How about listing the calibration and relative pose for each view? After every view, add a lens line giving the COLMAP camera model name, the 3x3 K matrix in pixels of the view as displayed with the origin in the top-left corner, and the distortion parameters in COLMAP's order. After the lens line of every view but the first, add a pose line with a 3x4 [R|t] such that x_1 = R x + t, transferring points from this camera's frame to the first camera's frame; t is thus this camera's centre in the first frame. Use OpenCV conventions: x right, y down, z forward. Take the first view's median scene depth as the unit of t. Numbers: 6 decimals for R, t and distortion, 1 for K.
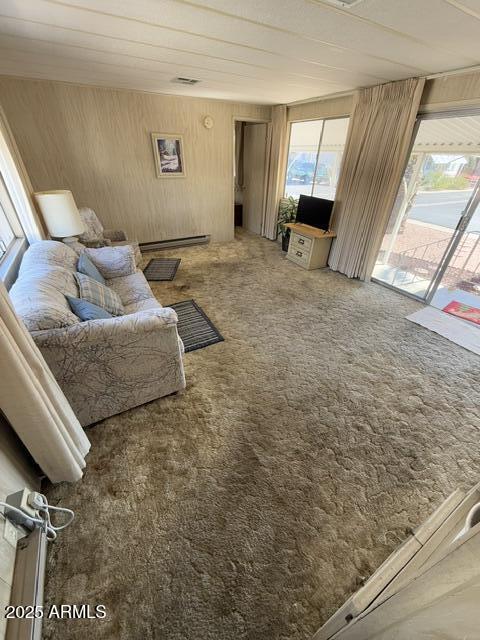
lens RADIAL K [[255.1, 0, 240.1], [0, 255.1, 317.3], [0, 0, 1]] dist [0.001770, -0.000470]
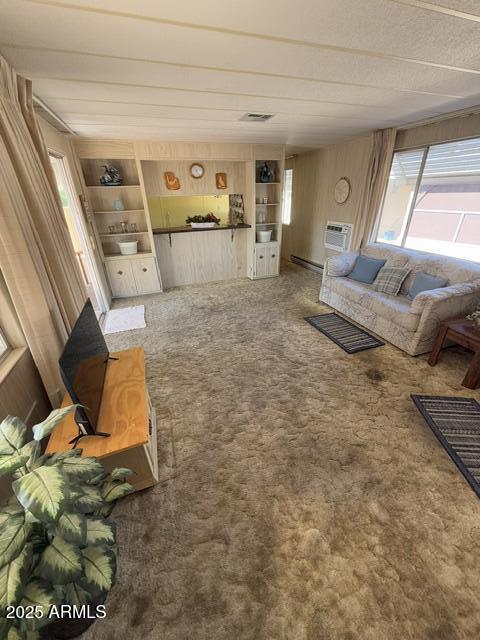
lens RADIAL K [[255.1, 0, 238.3], [0, 255.1, 320.2], [0, 0, 1]] dist [0.001770, -0.000470]
pose [[-0.984670, -0.080930, 0.154517, 0.043228], [0.093016, 0.505758, 0.857646, -0.680106], [-0.147558, 0.858871, -0.490477, 1.048635]]
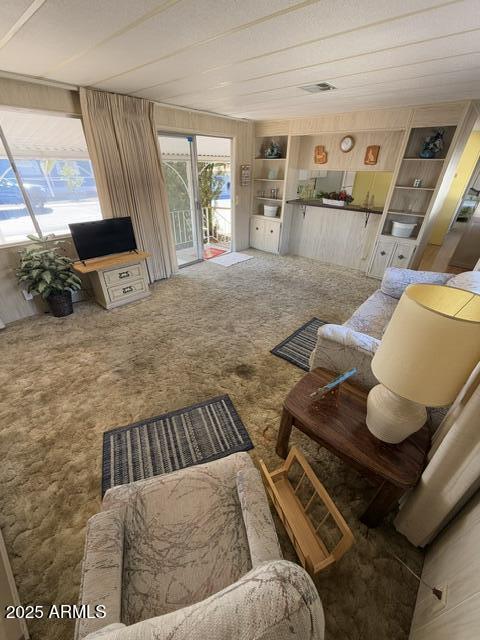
lens RADIAL K [[255.1, 0, 241.6], [0, 255.1, 319.4], [0, 0, 1]] dist [0.001770, -0.000470]
pose [[-0.331068, -0.519061, 0.788016, -0.561245], [0.491350, 0.618130, 0.613588, -0.509197], [-0.805586, 0.590331, 0.050397, 0.738764]]
